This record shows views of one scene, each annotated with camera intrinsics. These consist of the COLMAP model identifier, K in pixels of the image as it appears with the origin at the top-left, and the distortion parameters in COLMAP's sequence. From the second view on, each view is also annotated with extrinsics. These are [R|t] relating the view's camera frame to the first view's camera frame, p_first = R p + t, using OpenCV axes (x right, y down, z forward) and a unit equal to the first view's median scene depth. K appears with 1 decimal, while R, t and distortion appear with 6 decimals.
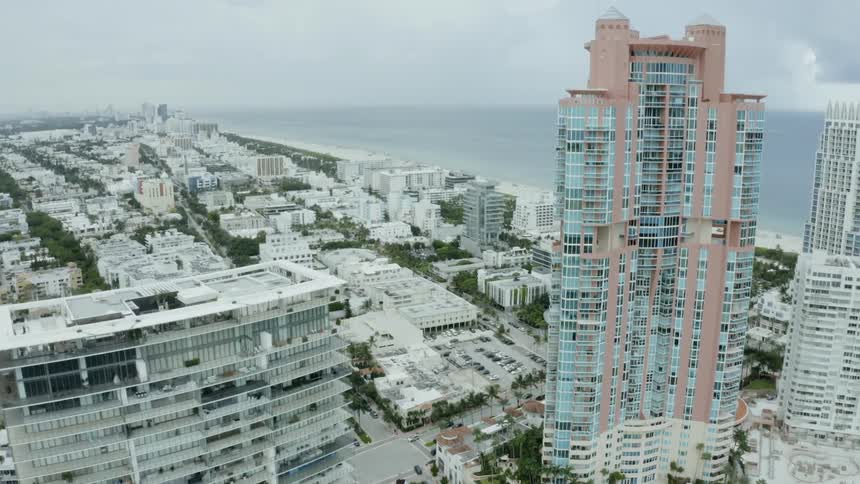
lens RADIAL K [[687.9, 0, 430.0], [0, 687.9, 242.0], [0, 0, 1]] dist [-0.187420, 0.016253]
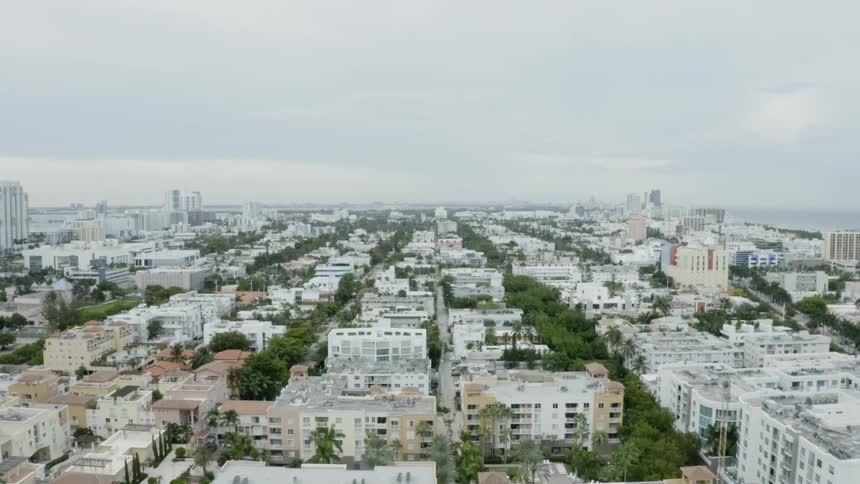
lens RADIAL K [[687.9, 0, 430.0], [0, 687.9, 242.0], [0, 0, 1]] dist [-0.187420, 0.016253]
pose [[0.781577, 0.038811, -0.622600, -0.256072], [-0.134551, 0.985058, -0.107502, 0.010603], [0.609125, 0.167792, 0.775121, 0.404266]]
